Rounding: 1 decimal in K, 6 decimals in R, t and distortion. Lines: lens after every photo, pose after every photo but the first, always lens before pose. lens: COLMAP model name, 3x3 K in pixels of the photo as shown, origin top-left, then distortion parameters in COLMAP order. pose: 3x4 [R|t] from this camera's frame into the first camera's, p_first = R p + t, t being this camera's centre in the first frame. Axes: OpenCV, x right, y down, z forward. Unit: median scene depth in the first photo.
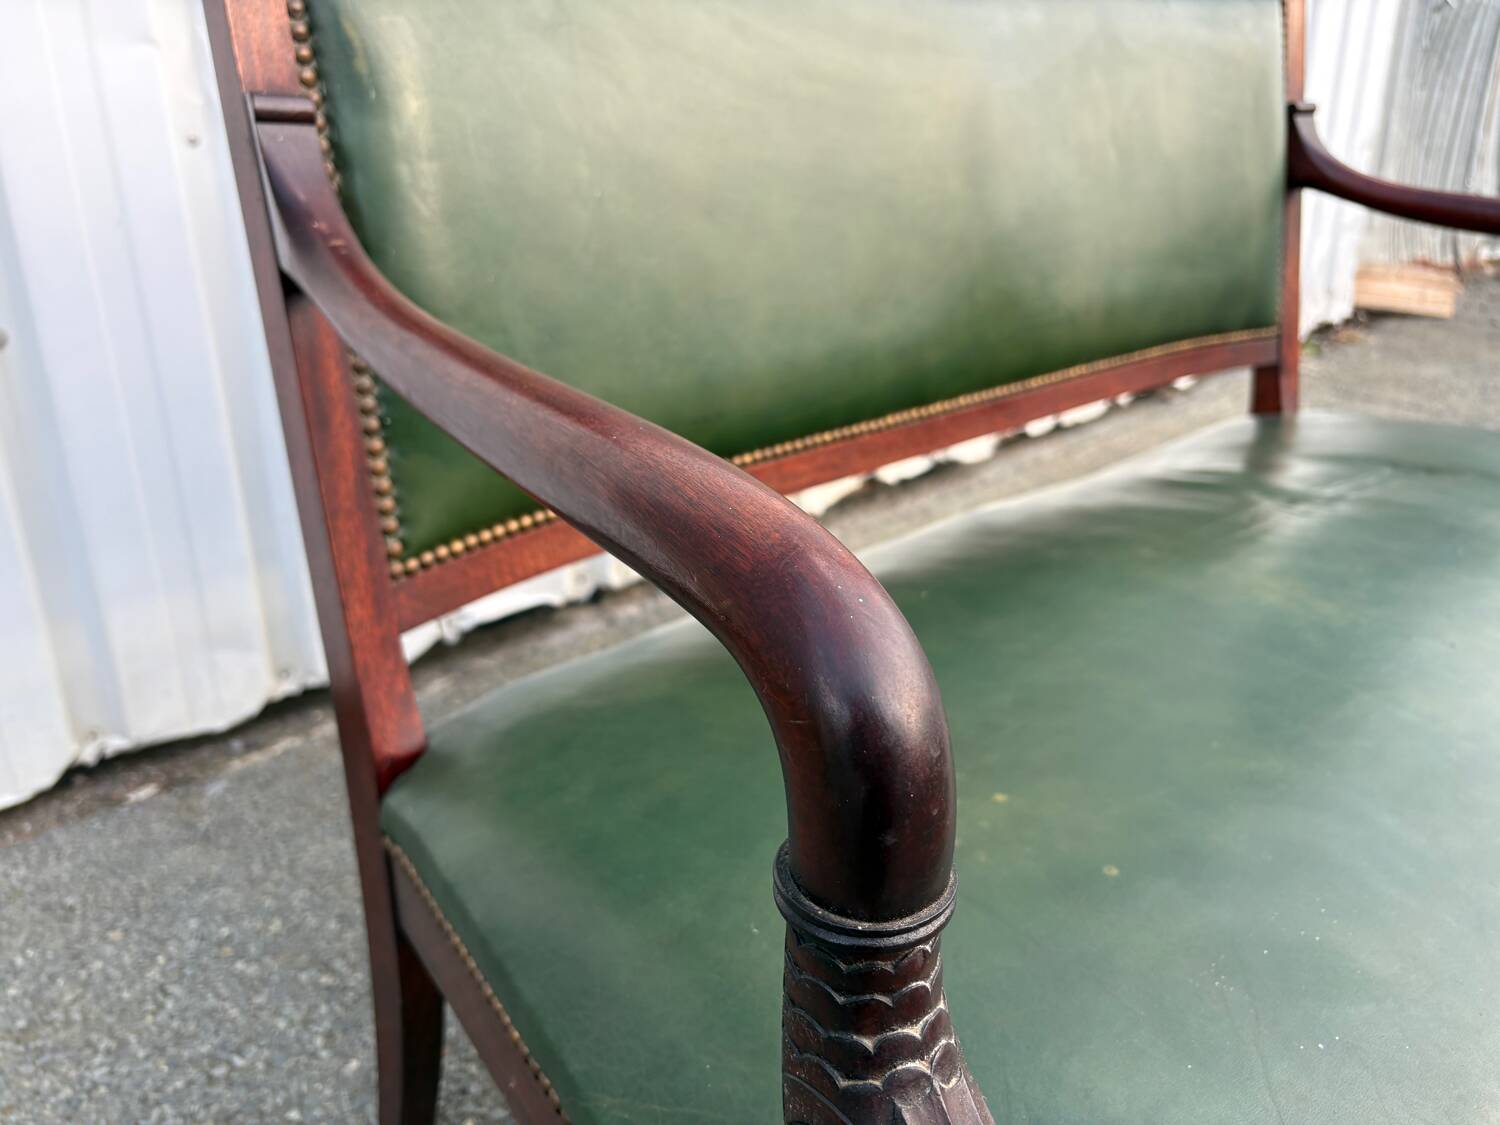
lens RADIAL K [[1176.0, 0, 758.1], [0, 1176.0, 555.9], [0, 0, 1]] dist [0.023443, -0.048581]
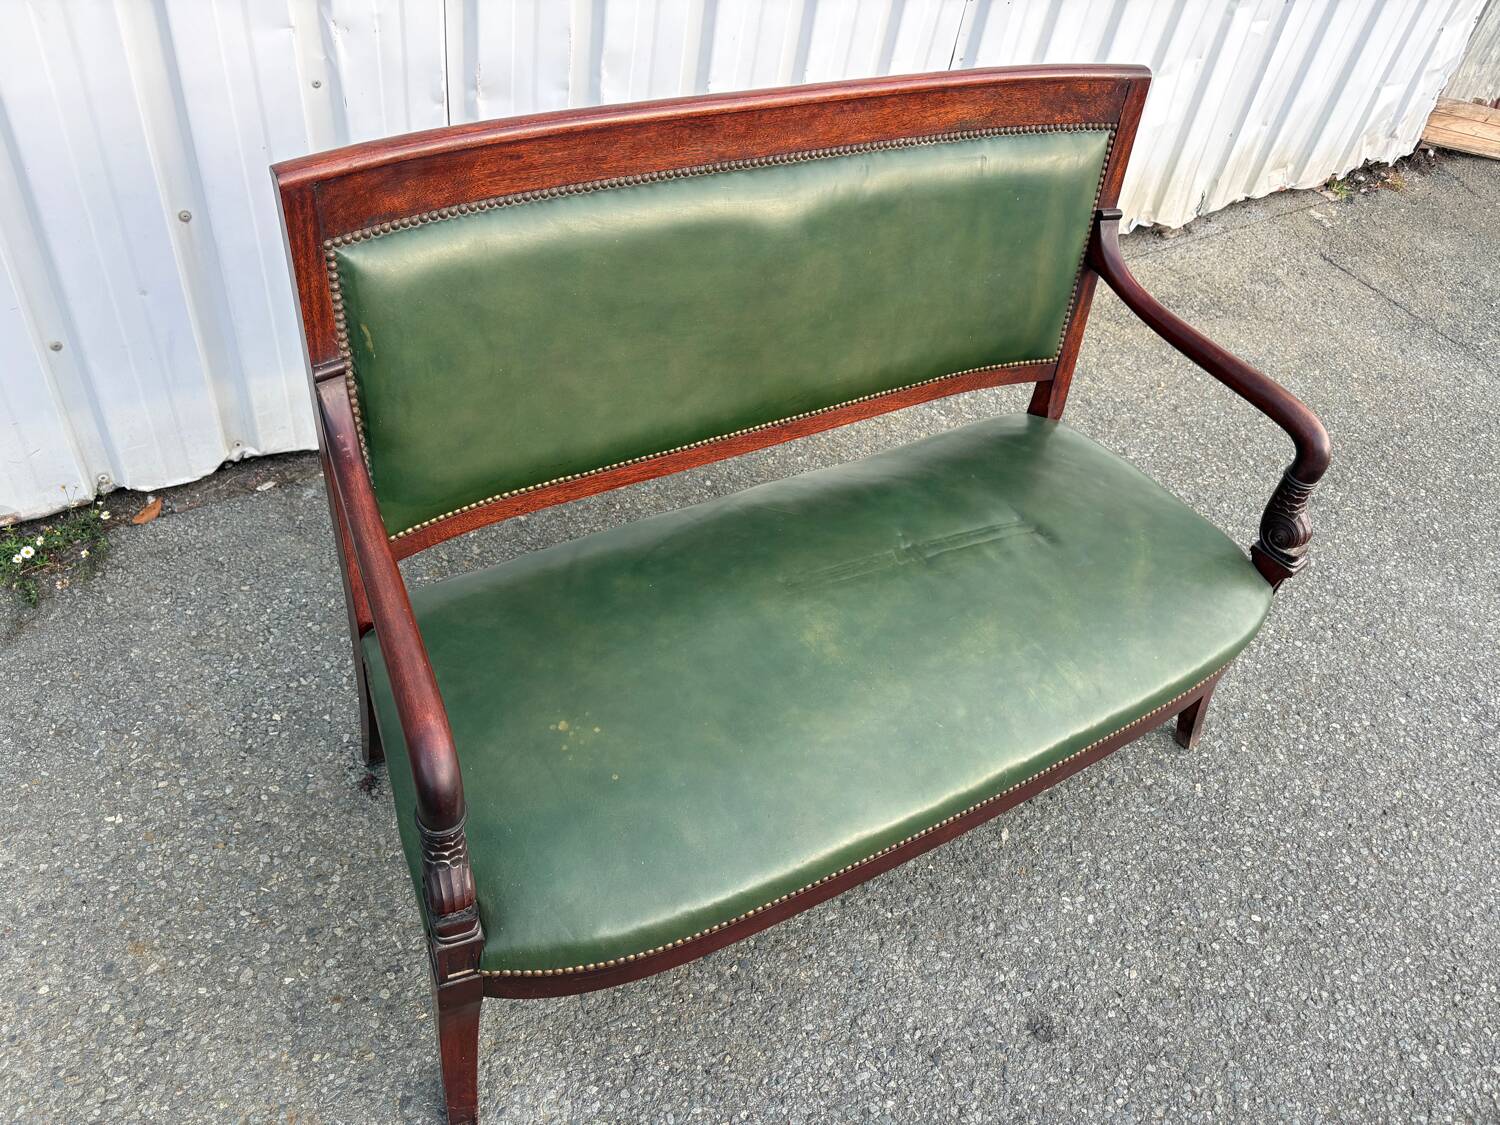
lens RADIAL K [[1148.7, 0, 751.2], [0, 1148.7, 568.3], [0, 0, 1]] dist [0.042878, -0.049745]
pose [[0.969836, 0.238890, -0.048473, 0.304362], [-0.202620, 0.900610, 0.384509, -0.588193], [0.135511, -0.363089, 0.921848, -0.552760]]
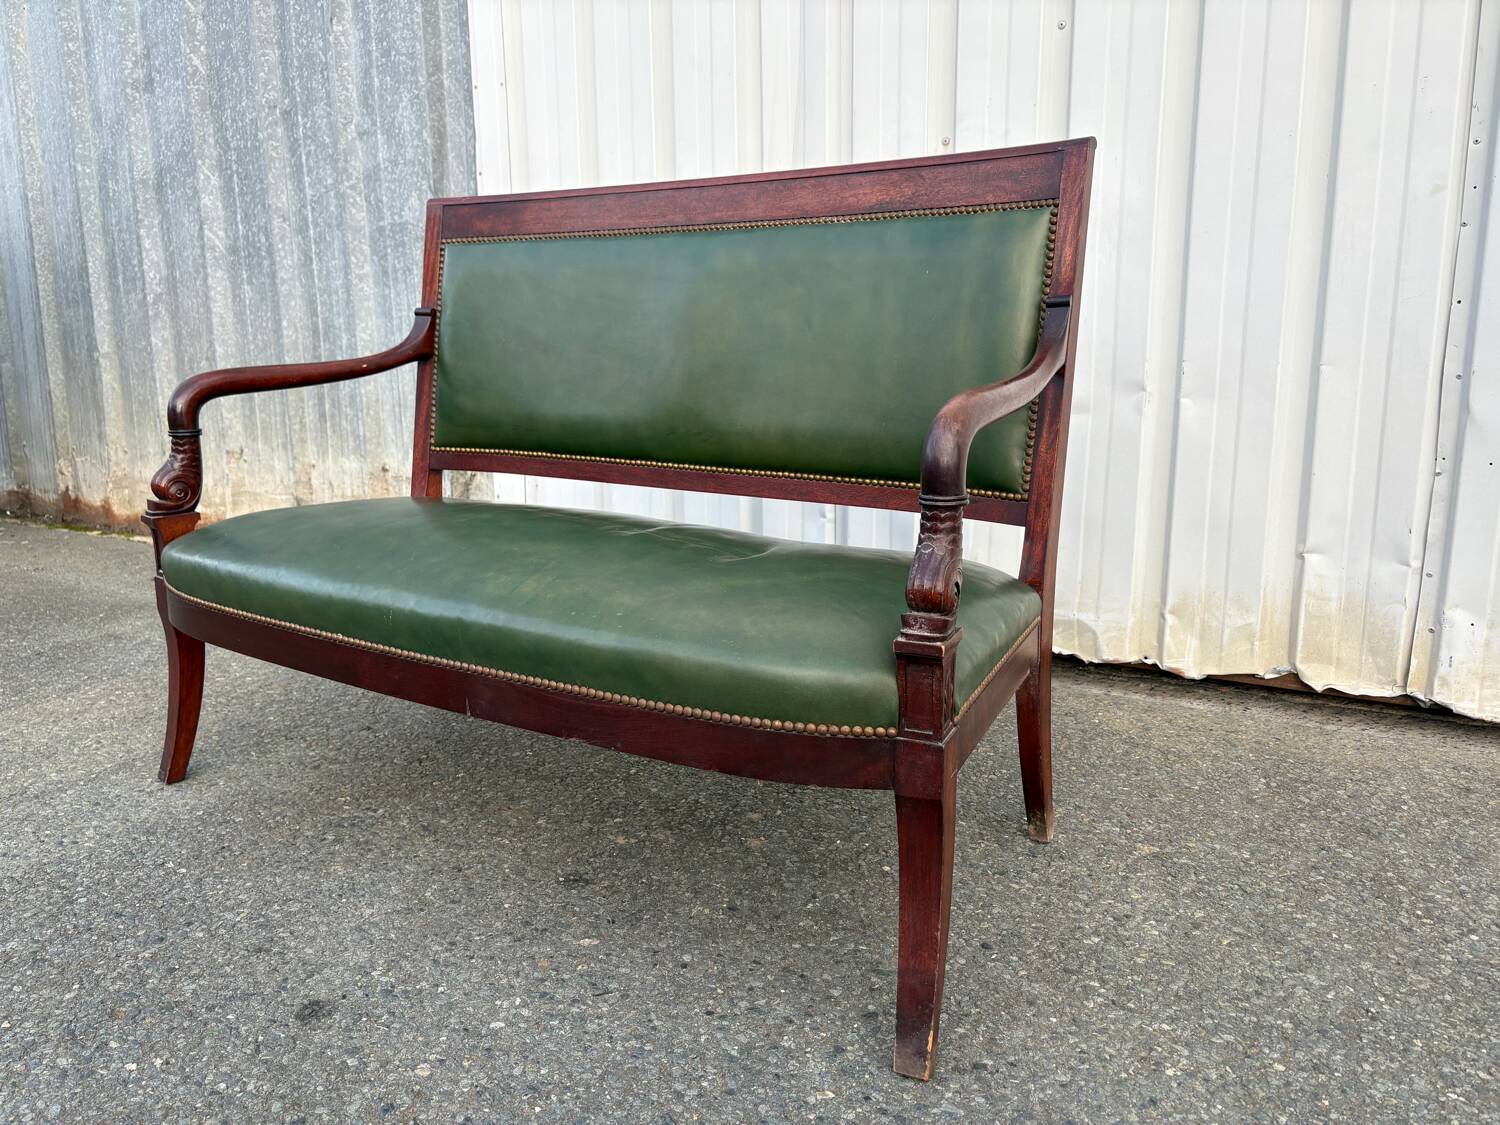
lens RADIAL K [[1148.7, 0, 751.3], [0, 1148.7, 562.6], [0, 0, 1]] dist [0.042878, -0.049745]
pose [[0.216113, 0.188557, -0.957988, 1.981353], [-0.347289, 0.931854, 0.105068, -0.222342], [0.912516, 0.309992, 0.266869, 0.699987]]
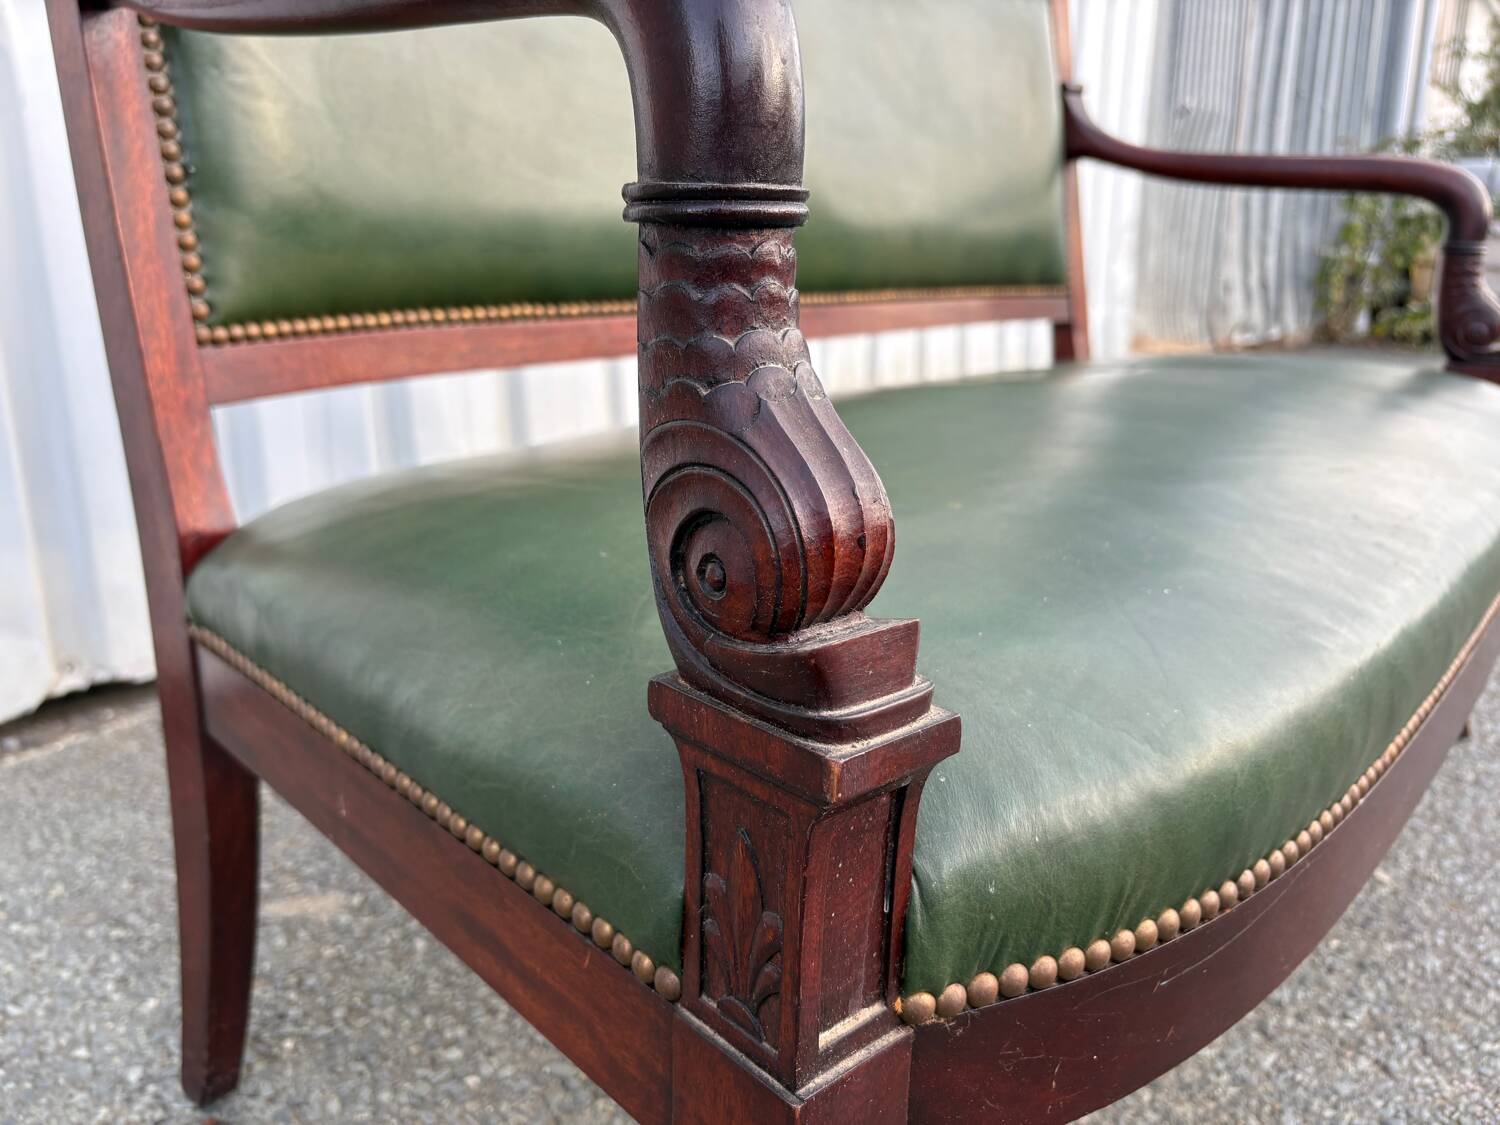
lens RADIAL K [[1176.0, 0, 764.5], [0, 1176.0, 557.5], [0, 0, 1]] dist [0.023443, -0.048581]
pose [[0.987291, -0.037285, 0.154485, -0.010607], [0.054036, 0.992930, -0.105693, 0.207824], [-0.149452, 0.112697, 0.982325, 0.019236]]
